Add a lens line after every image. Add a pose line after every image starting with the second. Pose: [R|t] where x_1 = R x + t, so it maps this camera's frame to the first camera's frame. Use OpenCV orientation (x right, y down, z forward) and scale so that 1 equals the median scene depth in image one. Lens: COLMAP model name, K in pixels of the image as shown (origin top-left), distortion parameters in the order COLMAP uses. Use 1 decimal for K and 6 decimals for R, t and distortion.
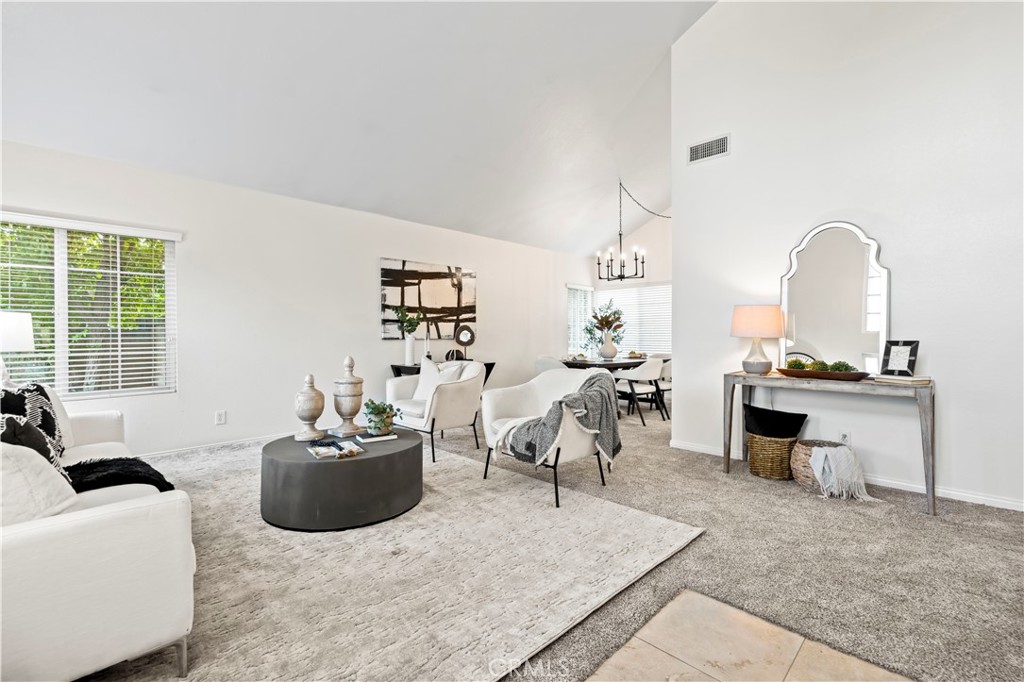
lens RADIAL K [[449.0, 0, 510.1], [0, 449.0, 333.9], [0, 0, 1]] dist [-0.001427, 0.001732]
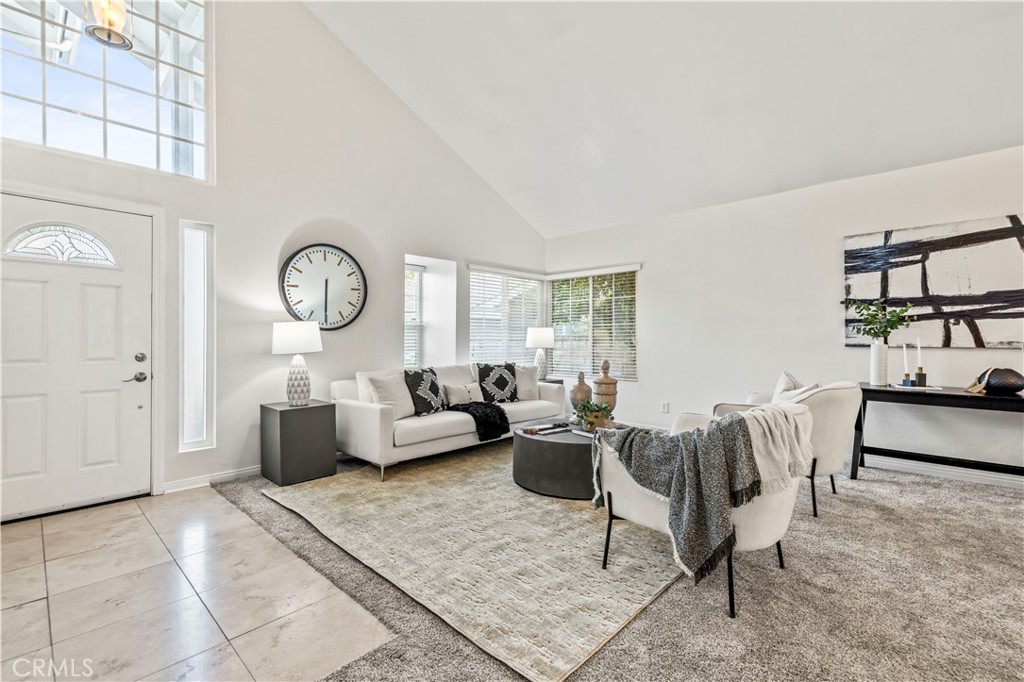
lens RADIAL K [[449.0, 0, 506.2], [0, 449.0, 335.4], [0, 0, 1]] dist [-0.001427, 0.001732]
pose [[0.024819, -0.003358, -0.999686, 0.418084], [0.002050, 0.999992, -0.003308, -0.004133], [0.999690, -0.001967, 0.024826, 0.392779]]
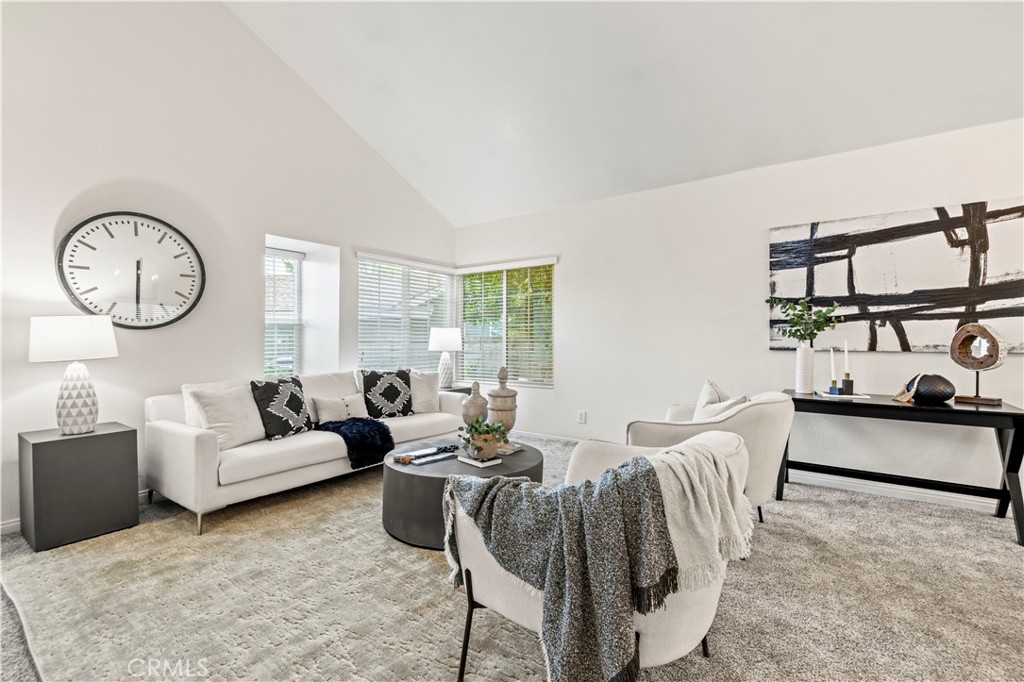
lens RADIAL K [[449.0, 0, 505.0], [0, 449.0, 340.7], [0, 0, 1]] dist [-0.001427, 0.001732]
pose [[0.160748, 0.005628, -0.986979, 0.298517], [-0.000851, 0.999984, 0.005564, -0.004366], [0.986995, -0.000055, 0.160750, 0.466644]]
